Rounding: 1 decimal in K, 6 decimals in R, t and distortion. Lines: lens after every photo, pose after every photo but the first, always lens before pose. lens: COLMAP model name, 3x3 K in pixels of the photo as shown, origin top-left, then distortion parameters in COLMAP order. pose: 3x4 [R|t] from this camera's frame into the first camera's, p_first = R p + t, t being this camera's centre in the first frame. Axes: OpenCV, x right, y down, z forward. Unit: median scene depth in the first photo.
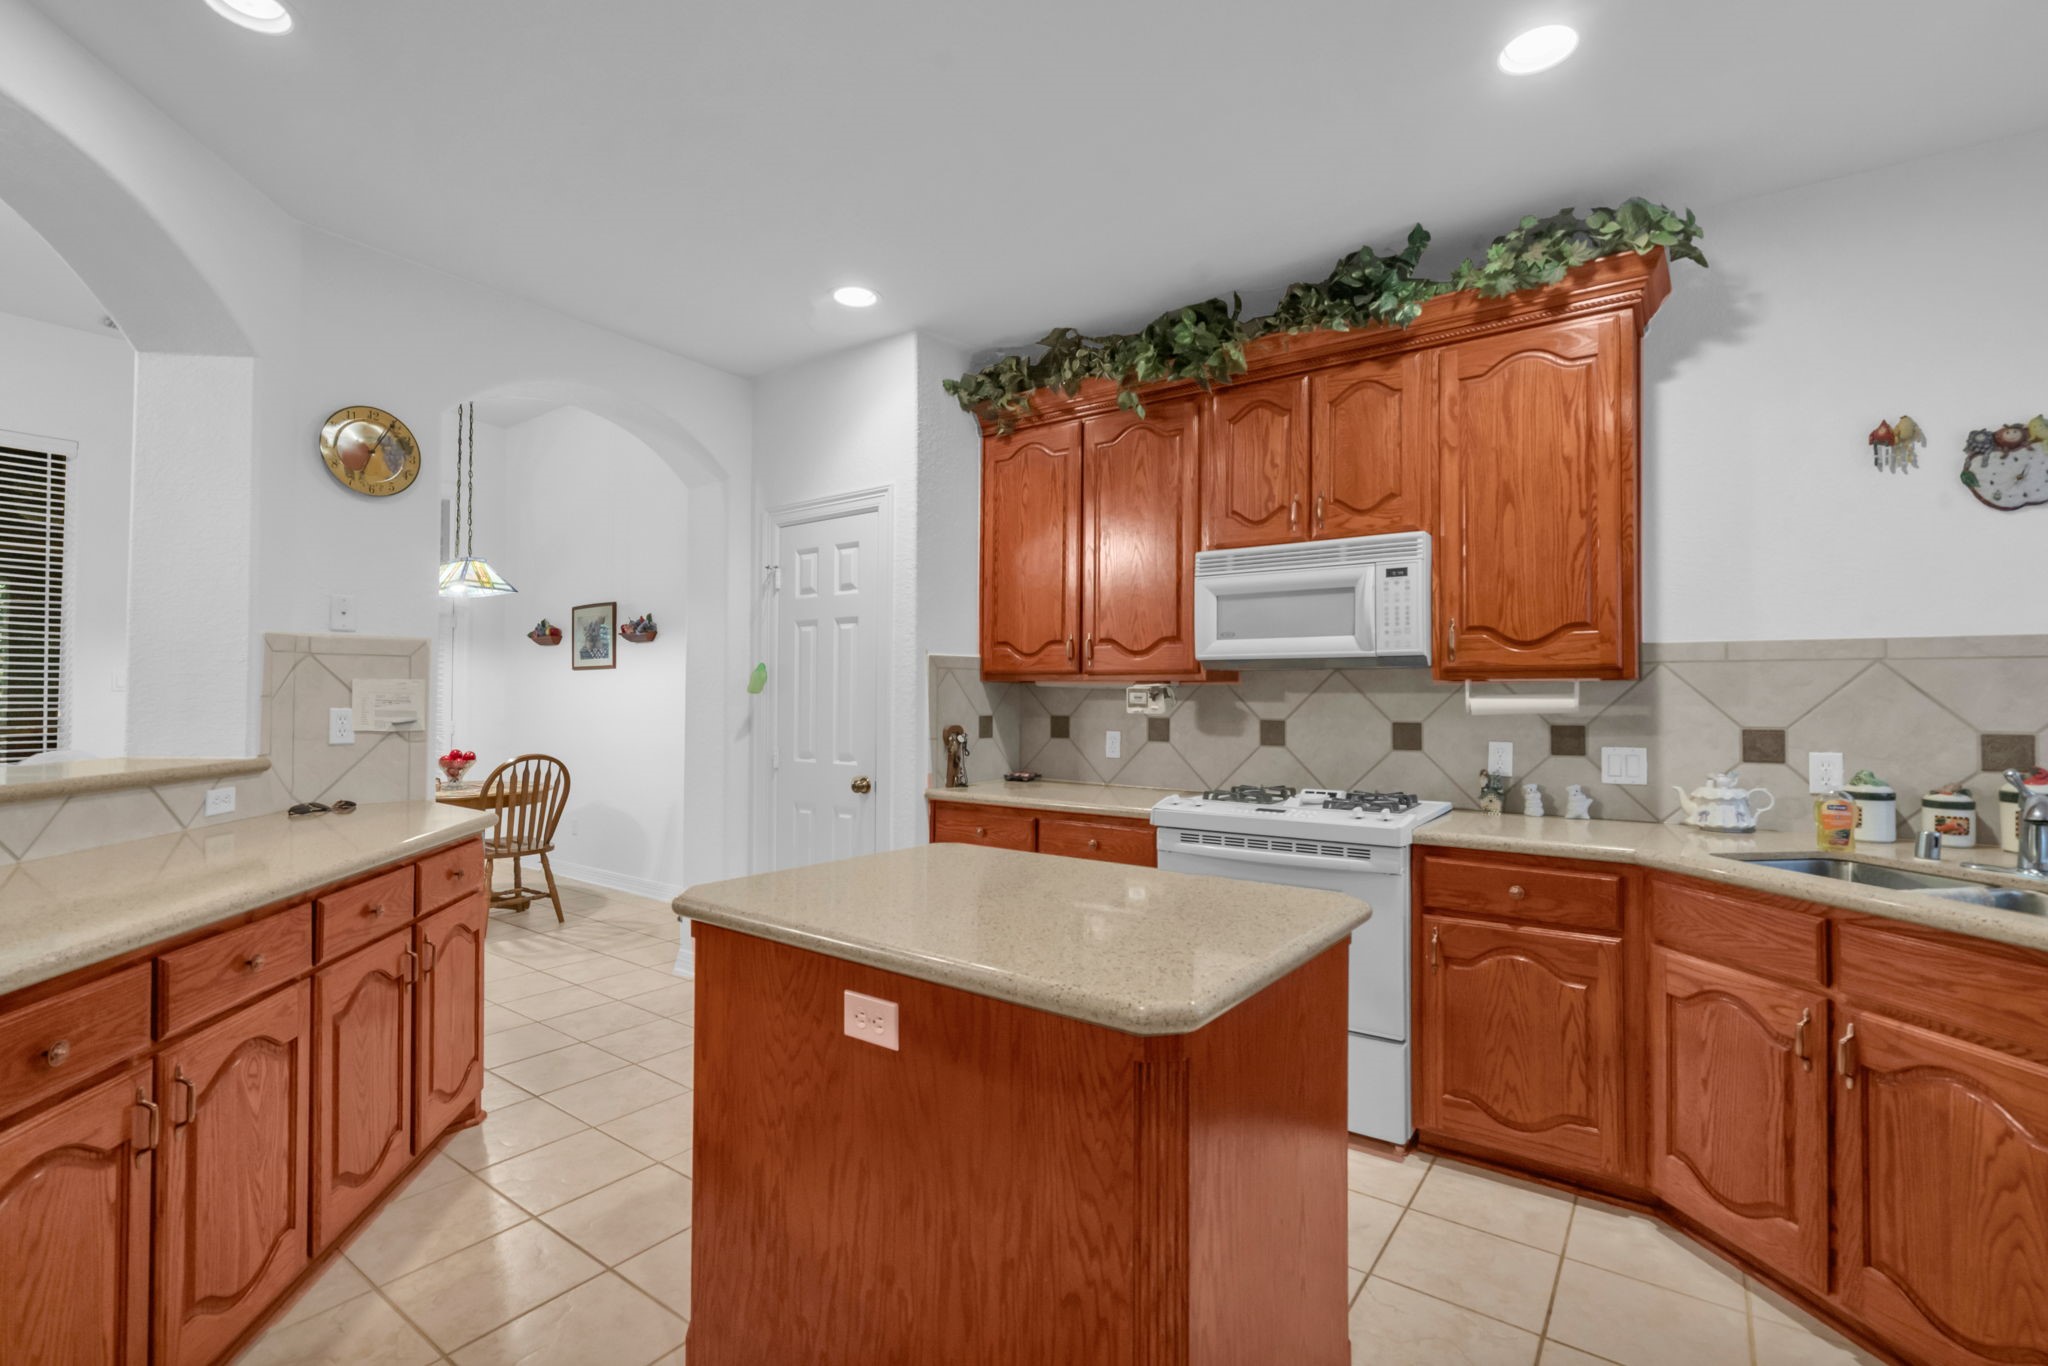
lens RADIAL K [[944.5, 0, 997.5], [0, 944.5, 691.5], [0, 0, 1]] dist [-0.008906, 0.004331]
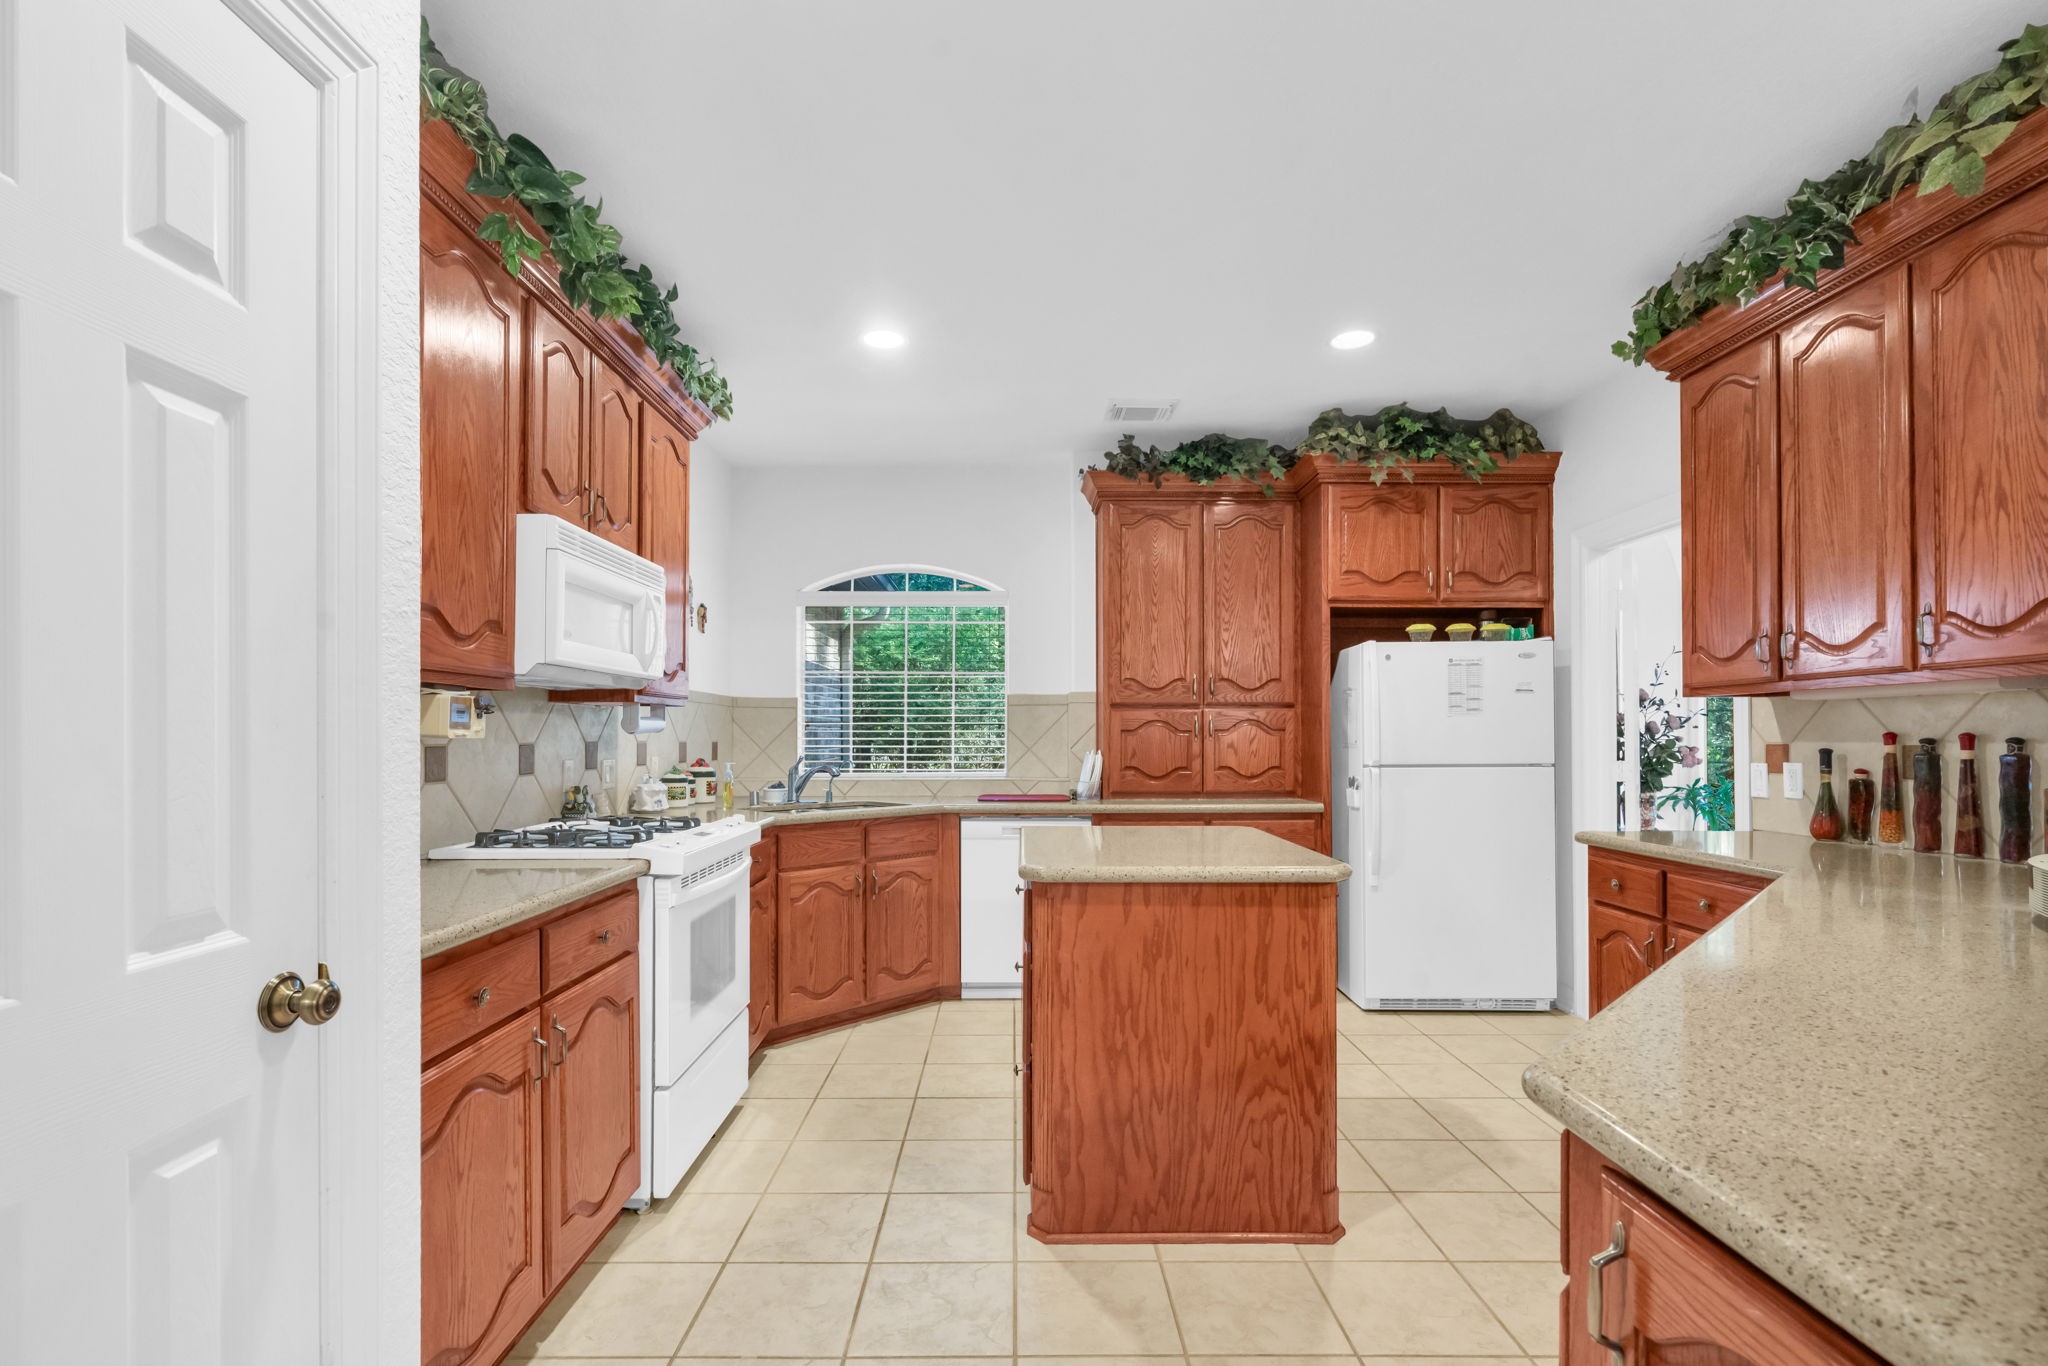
lens RADIAL K [[944.5, 0, 991.3], [0, 944.5, 732.0], [0, 0, 1]] dist [-0.008906, 0.004331]
pose [[-0.589520, 0.000455, 0.807753, -0.682494], [-0.006110, 0.999969, -0.005023, 0.023539], [-0.807730, -0.007897, -0.589499, 1.354238]]
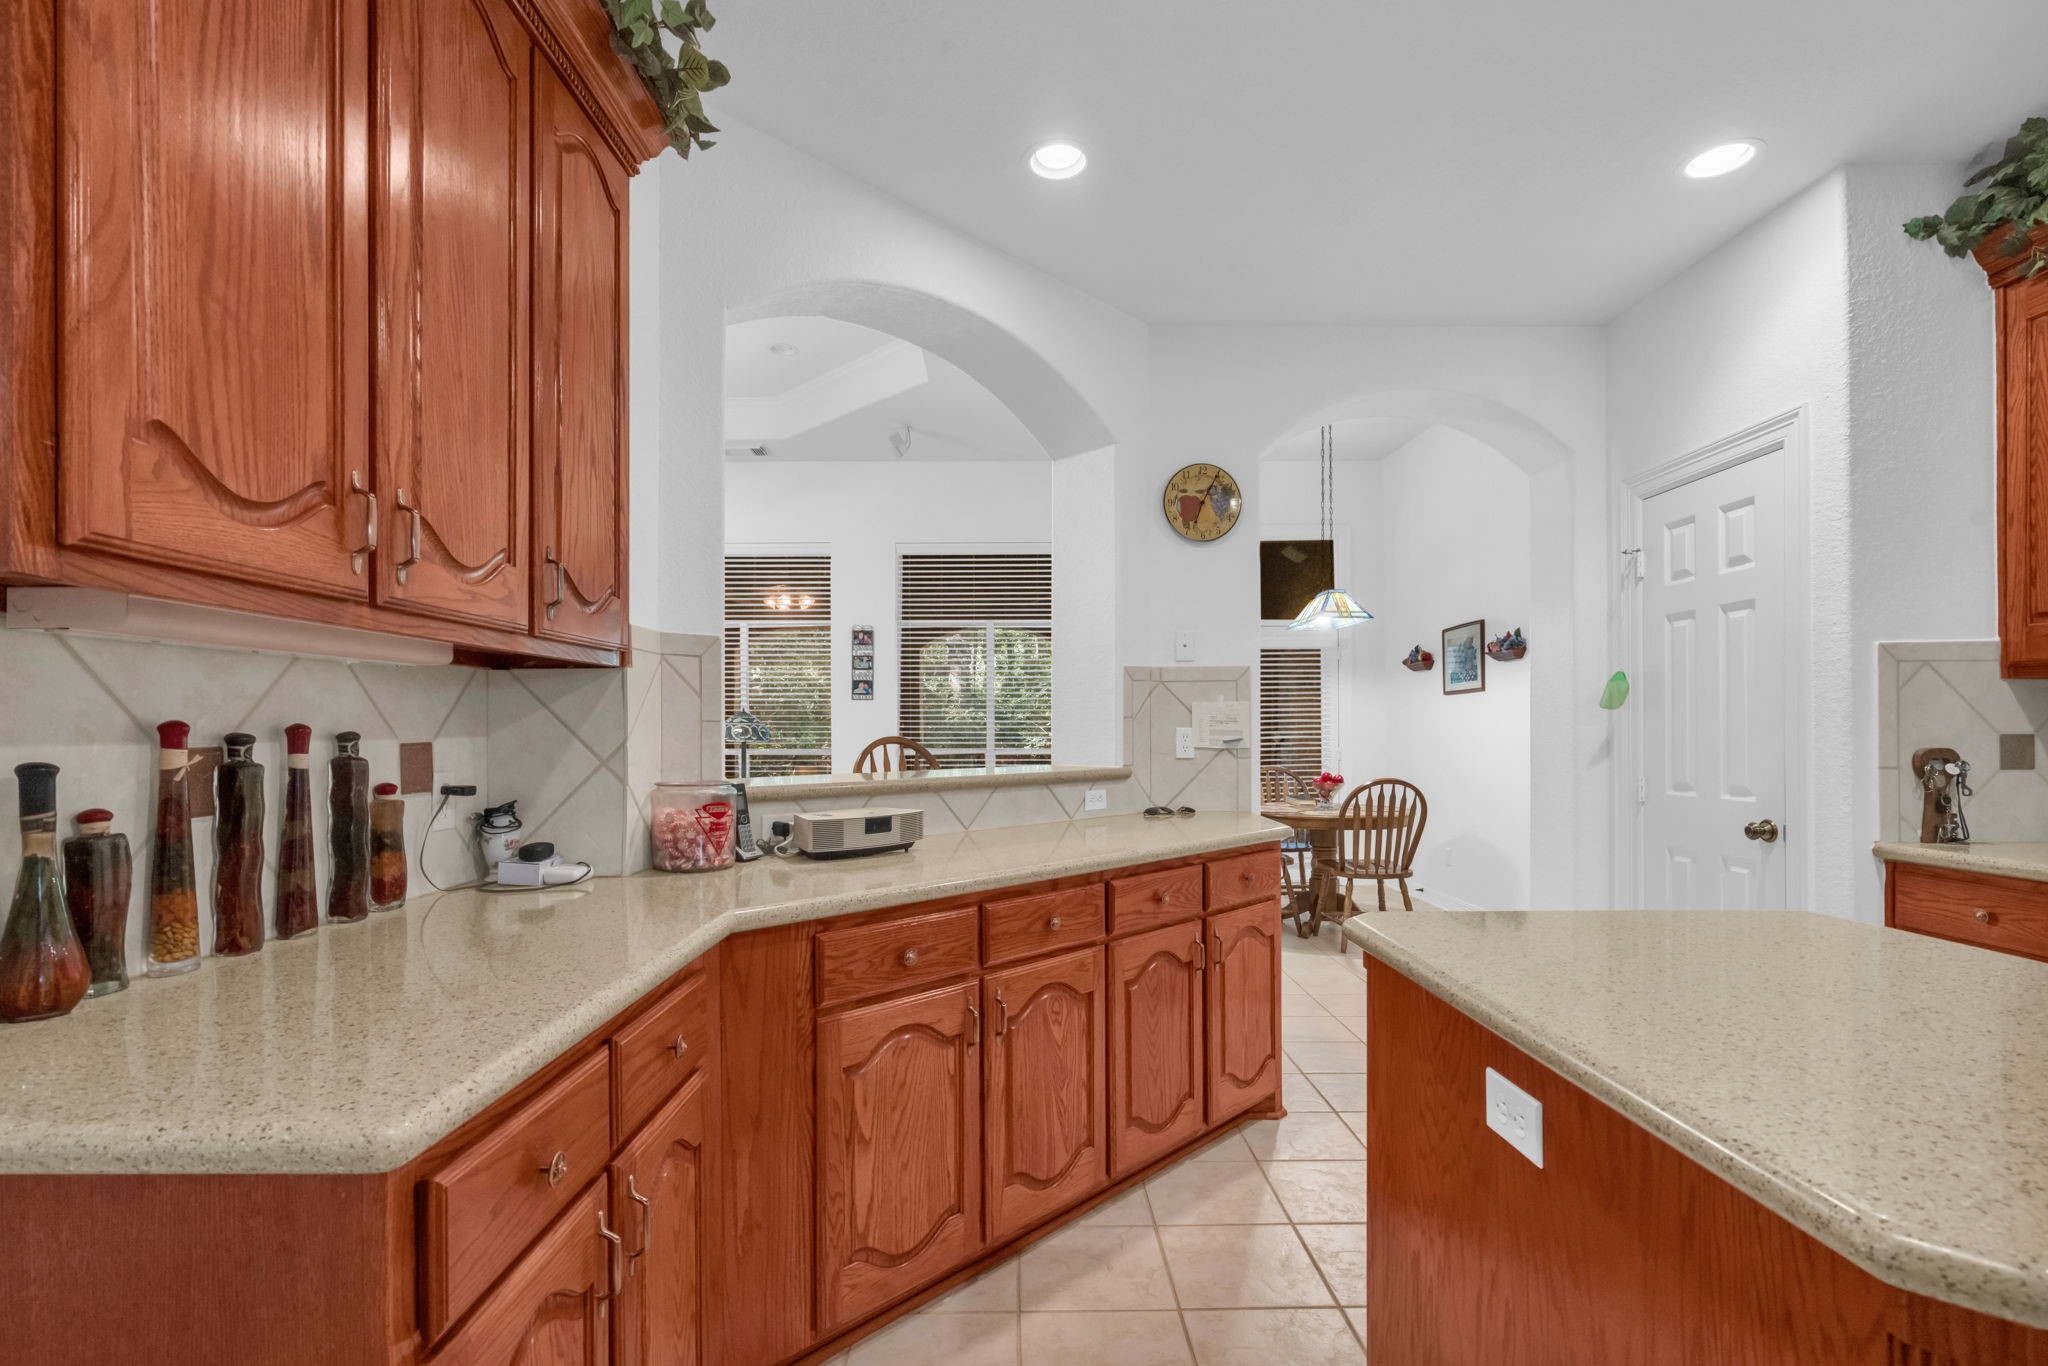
lens RADIAL K [[944.5, 0, 1003.3], [0, 944.5, 735.9], [0, 0, 1]] dist [-0.008906, 0.004331]
pose [[0.599720, -0.004627, -0.800197, 0.117322], [0.012036, 0.999922, 0.003239, 0.023711], [0.800119, -0.011573, 0.599729, 0.130798]]
